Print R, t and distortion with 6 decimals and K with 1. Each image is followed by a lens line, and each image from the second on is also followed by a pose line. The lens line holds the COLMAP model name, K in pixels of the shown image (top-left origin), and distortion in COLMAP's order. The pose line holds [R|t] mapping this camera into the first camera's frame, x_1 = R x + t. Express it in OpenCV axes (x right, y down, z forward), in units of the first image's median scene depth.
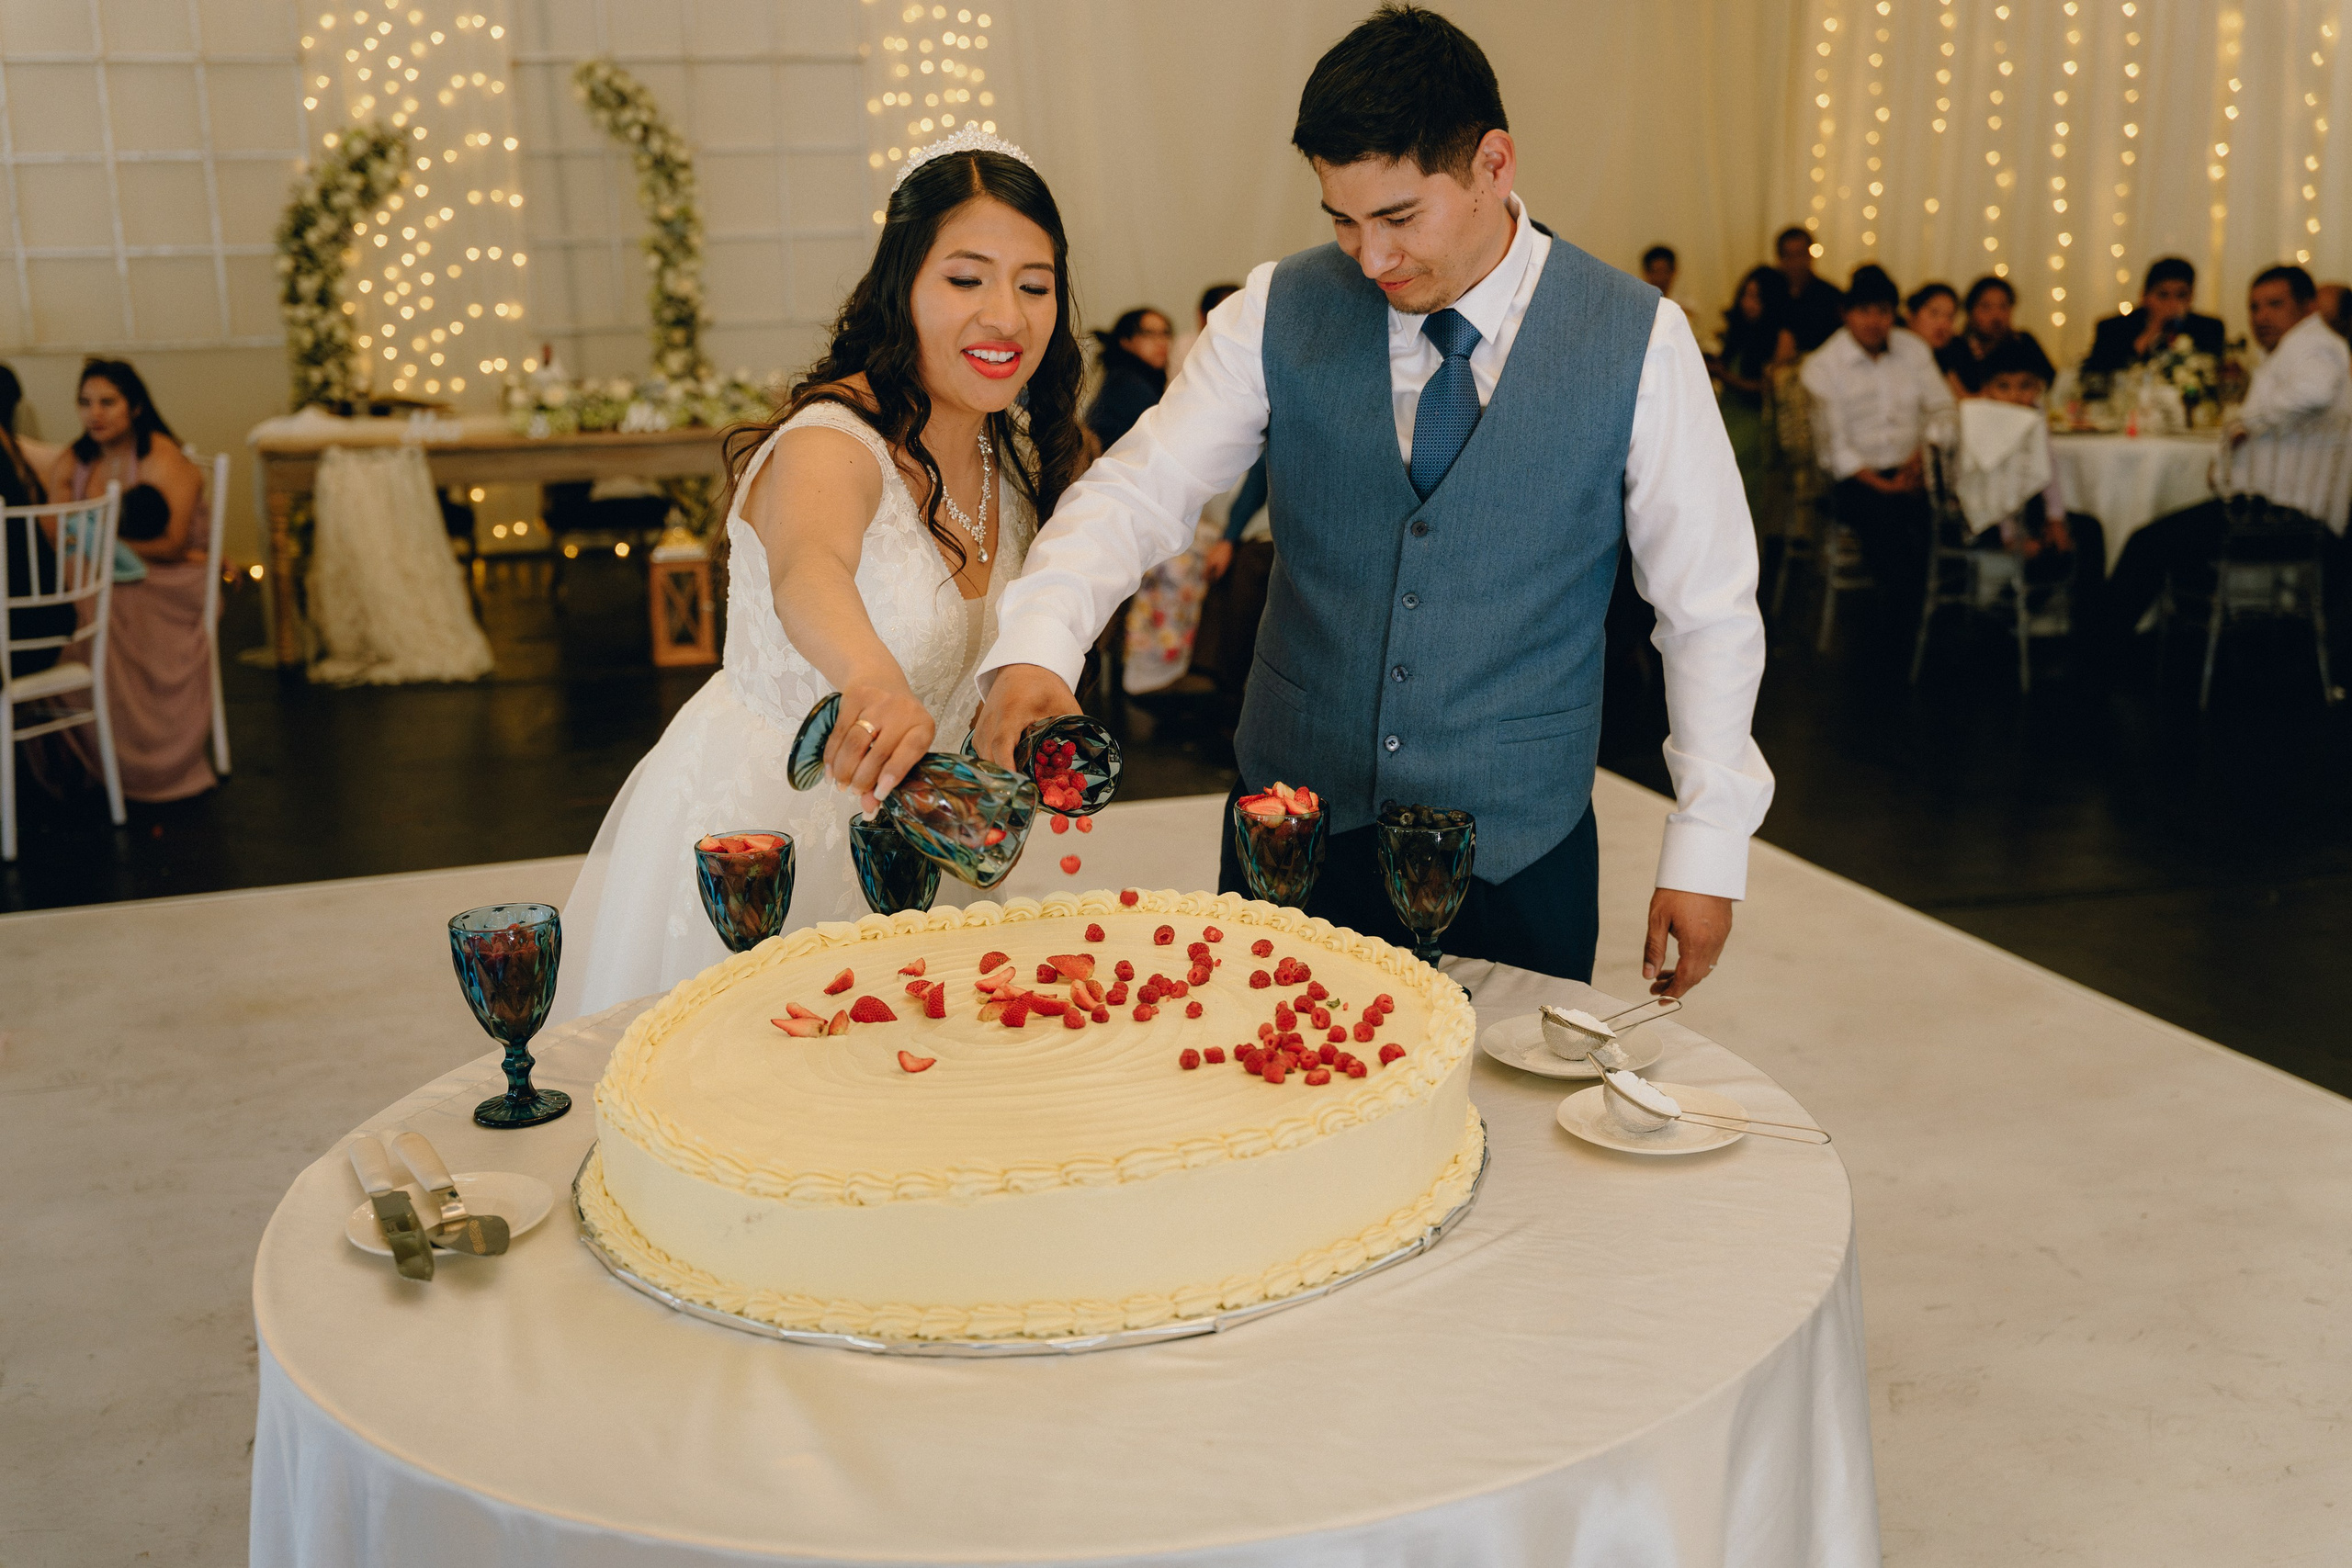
lens RADIAL K [[2594.5, 0, 1173.1], [0, 2594.5, 768.3], [0, 0, 1]] dist [0.021966, 0.000000]
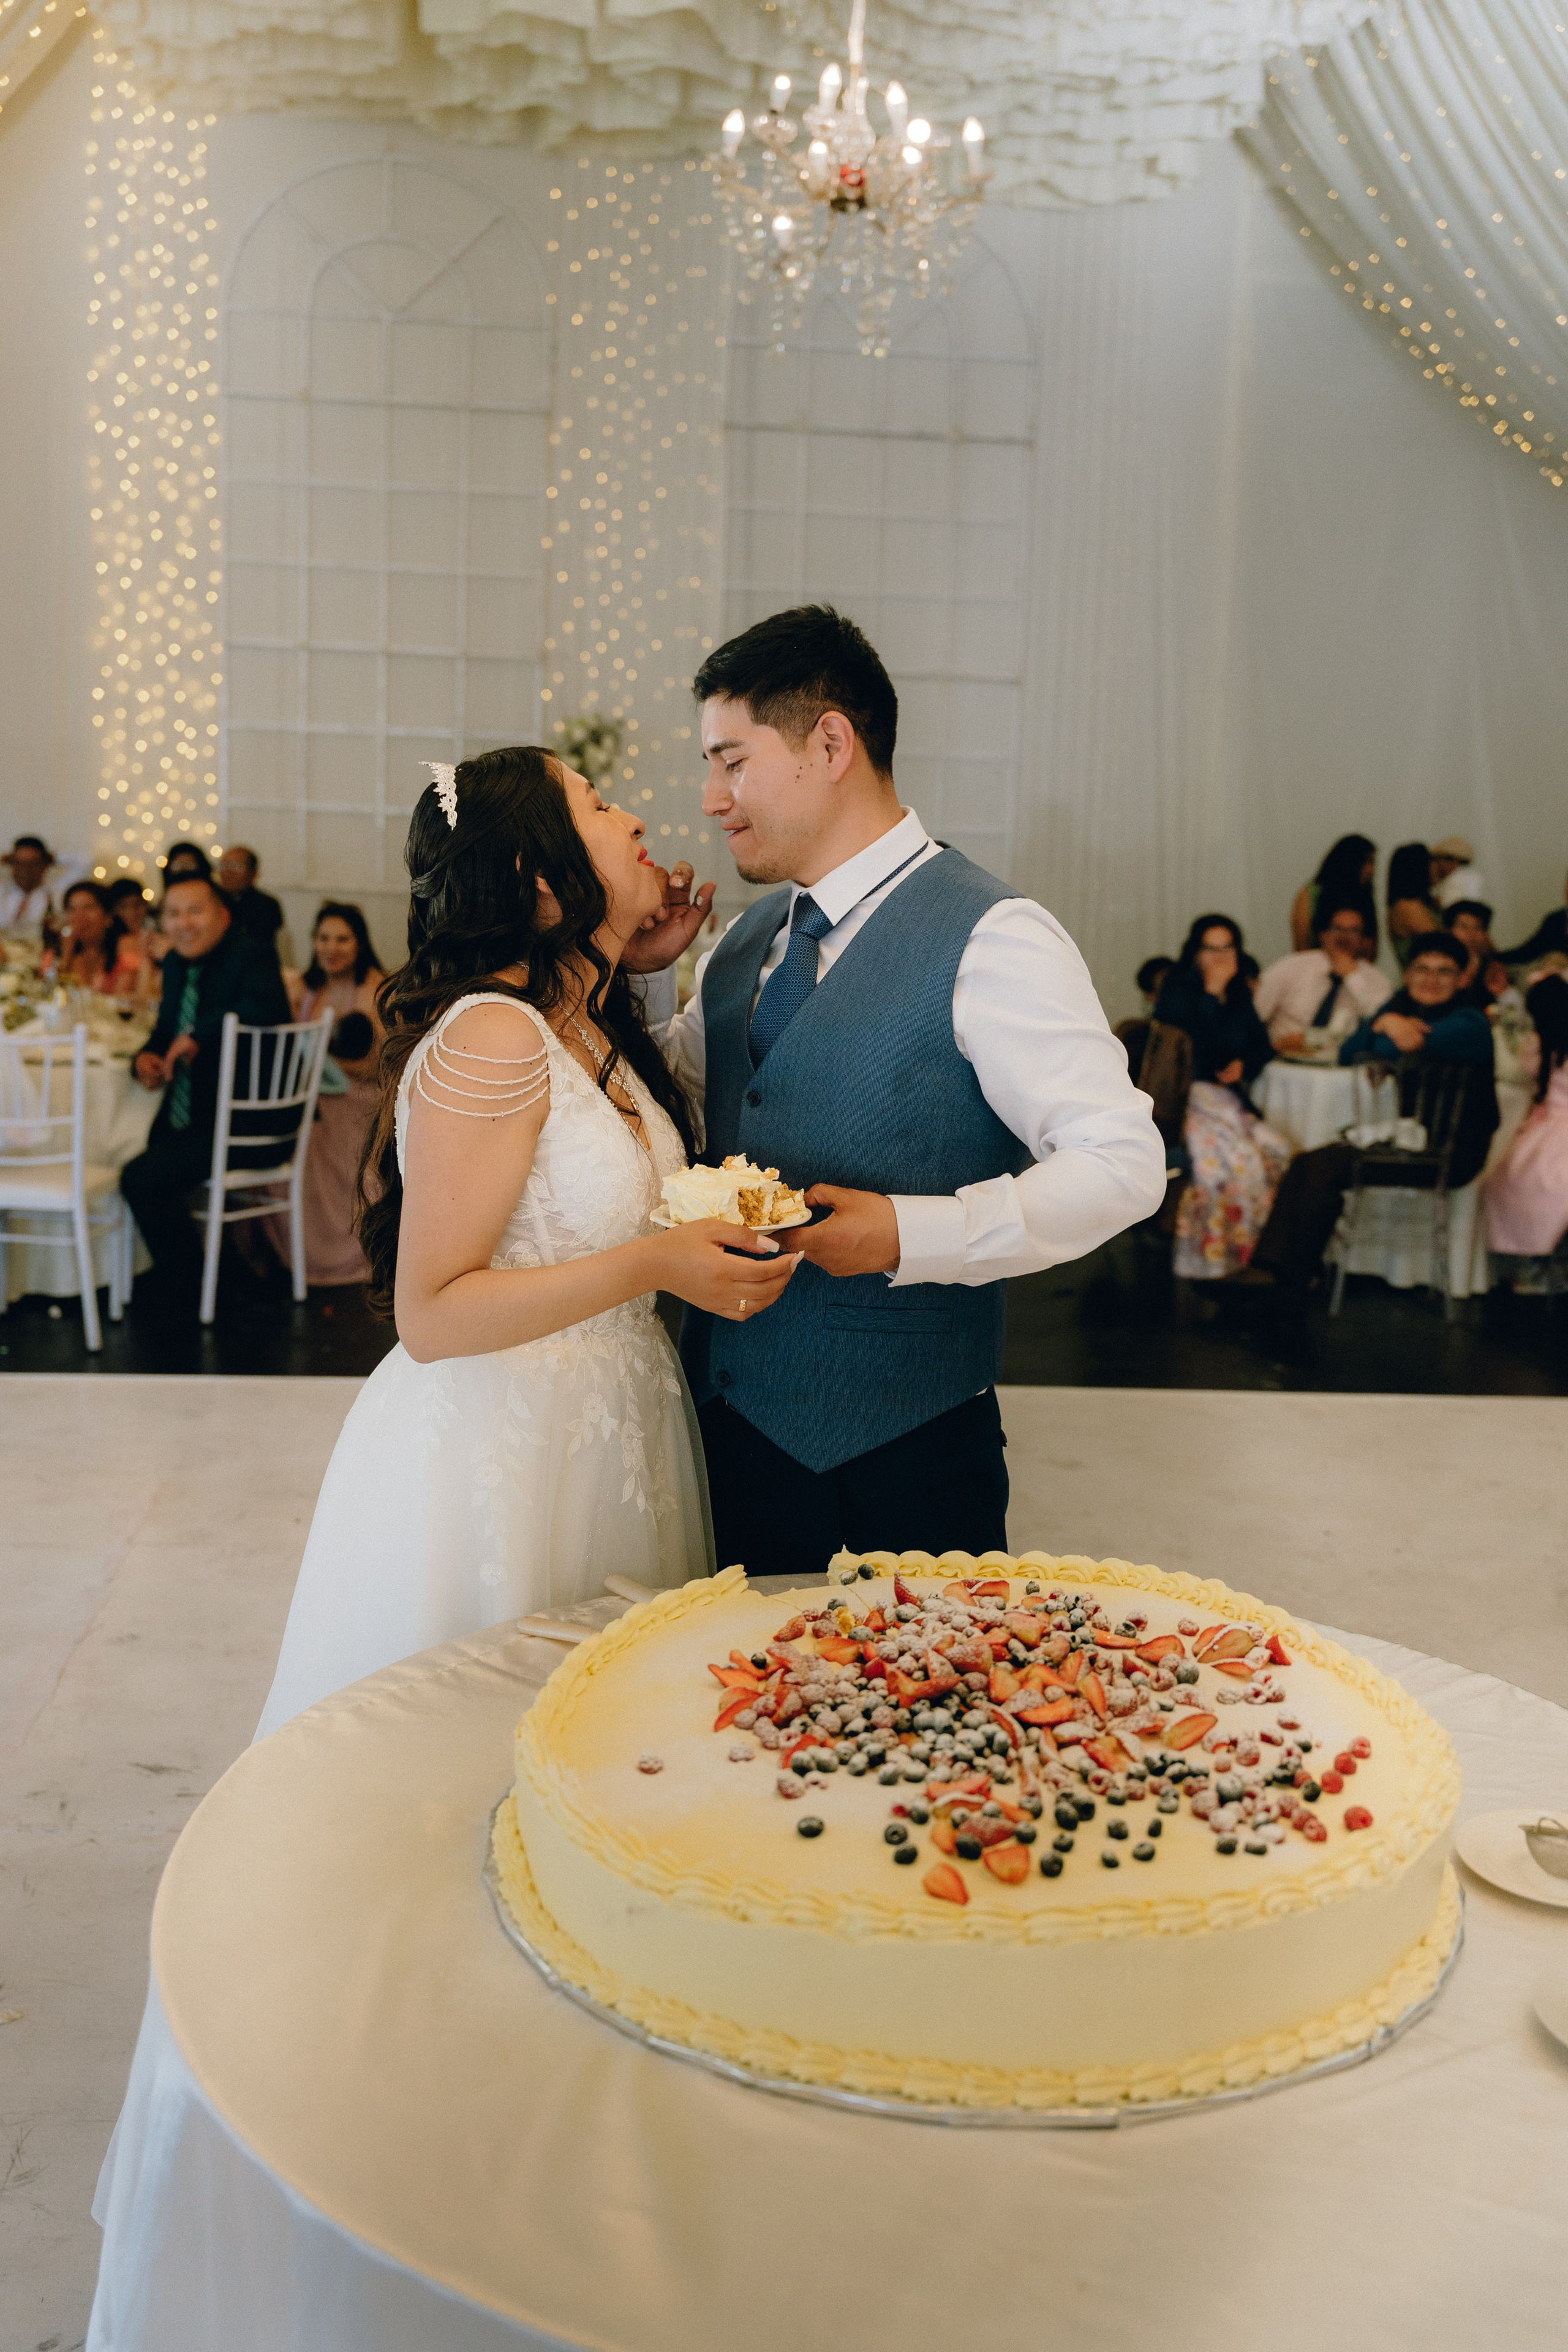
lens RADIAL K [[2293.0, 0, 767.0], [0, 2293.0, 1172.4], [0, 0, 1]] dist [0.004633, 0.000000]
pose [[0.972555, 0.097242, -0.211376, 0.005050], [-0.108560, 0.993177, -0.042589, -0.009053], [0.205792, 0.064367, 0.976477, 0.027017]]
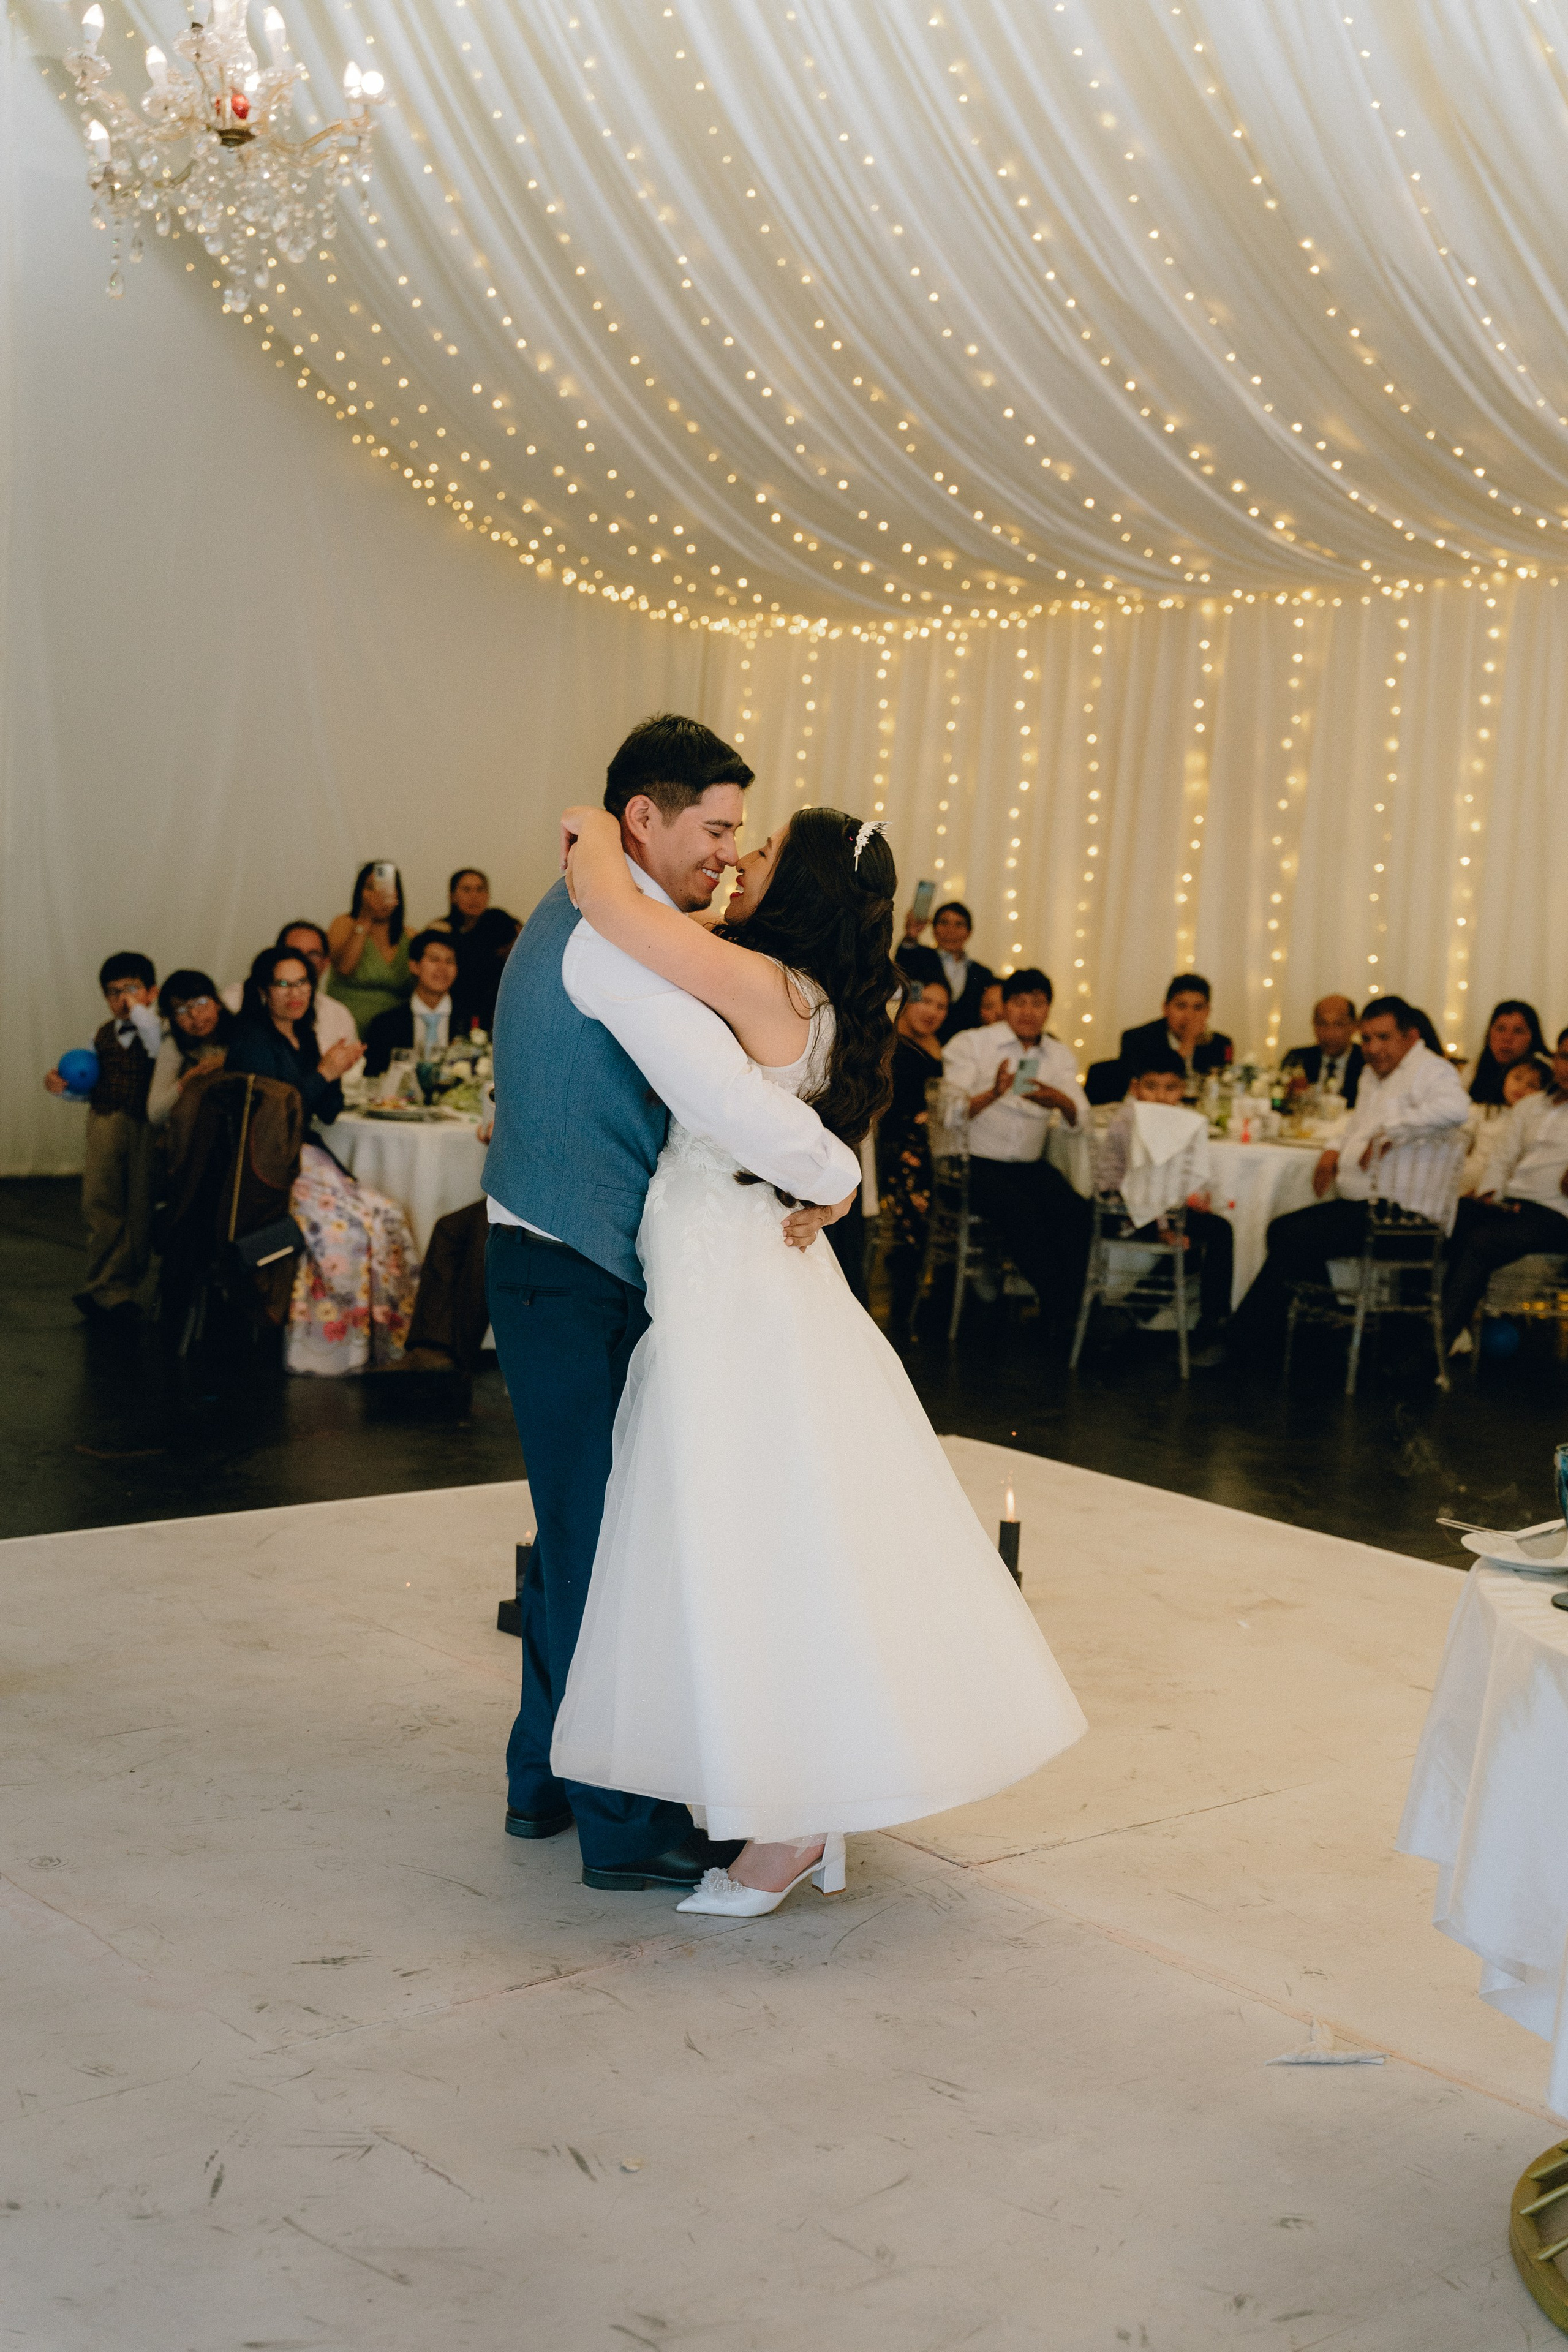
lens RADIAL K [[3015.1, 0, 772.0], [0, 3015.1, 1186.5], [0, 0, 1]] dist [0.037790, 0.000000]
pose [[0.911850, 0.039071, 0.408661, -0.241974], [0.003360, 0.994717, -0.102599, 0.013581], [-0.410510, 0.094928, 0.906901, -0.036048]]
